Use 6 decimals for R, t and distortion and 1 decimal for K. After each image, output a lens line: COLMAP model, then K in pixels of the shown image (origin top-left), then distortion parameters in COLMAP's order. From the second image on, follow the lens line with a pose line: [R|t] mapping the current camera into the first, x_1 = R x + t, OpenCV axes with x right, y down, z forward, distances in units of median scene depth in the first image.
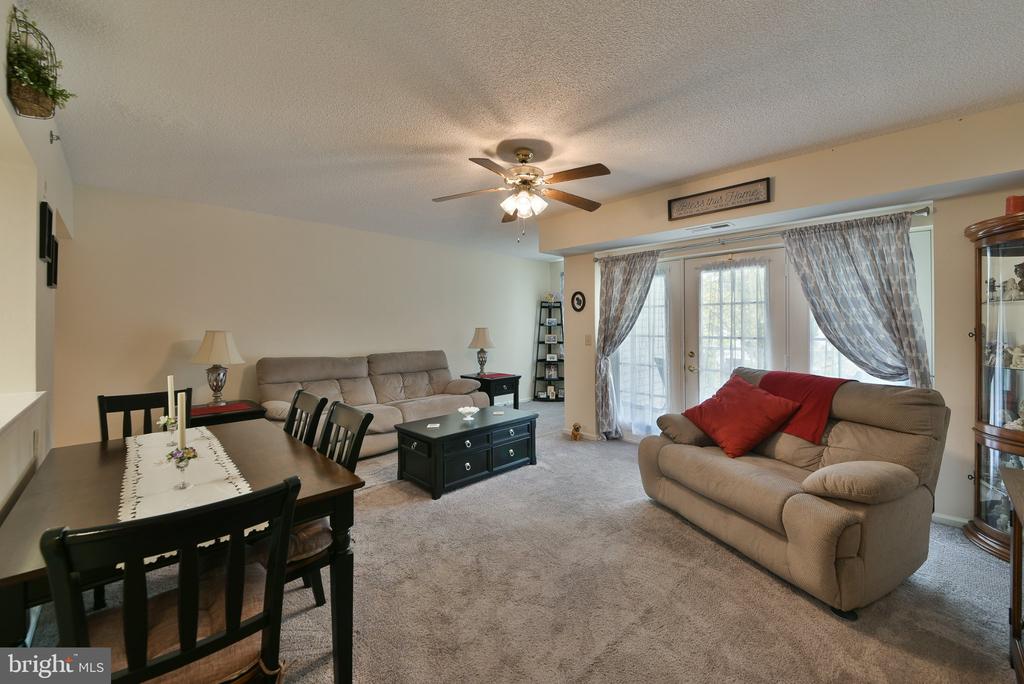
lens RADIAL K [[388.2, 0, 512.9], [0, 388.2, 332.1], [0, 0, 1]] dist [-0.001839, -0.000297]
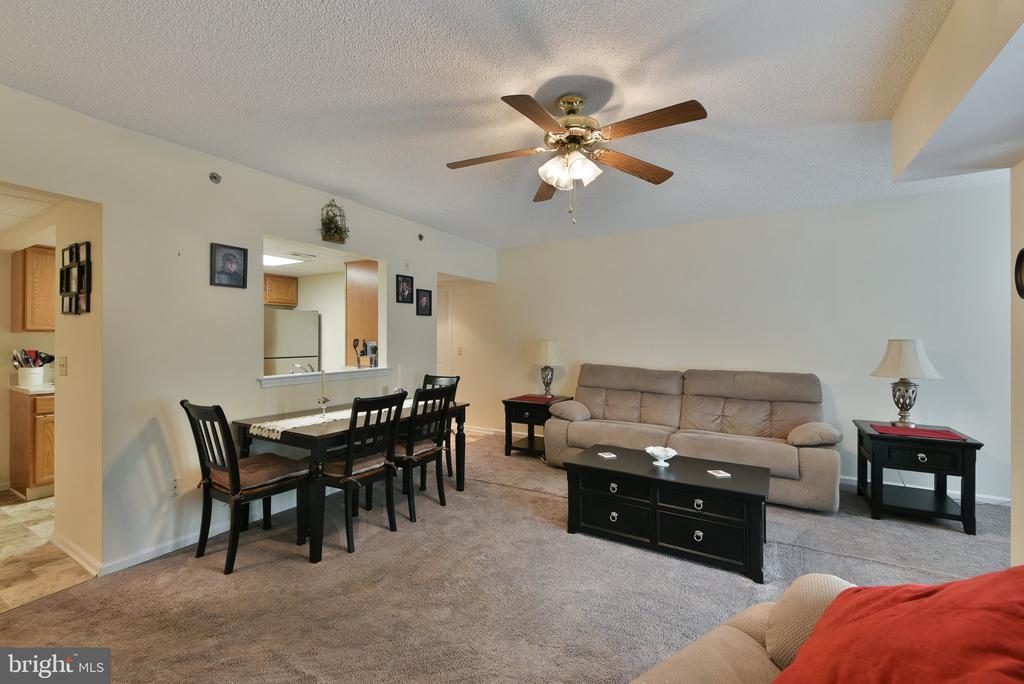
lens RADIAL K [[436.2, 0, 512.3], [0, 436.2, 344.9], [0, 0, 1]] dist [-0.013713, -0.001218]
pose [[0.271328, 0.024619, -0.962172, 0.585988], [-0.019786, 0.999604, 0.019998, -0.011344], [0.962284, 0.013611, 0.271707, 0.498758]]
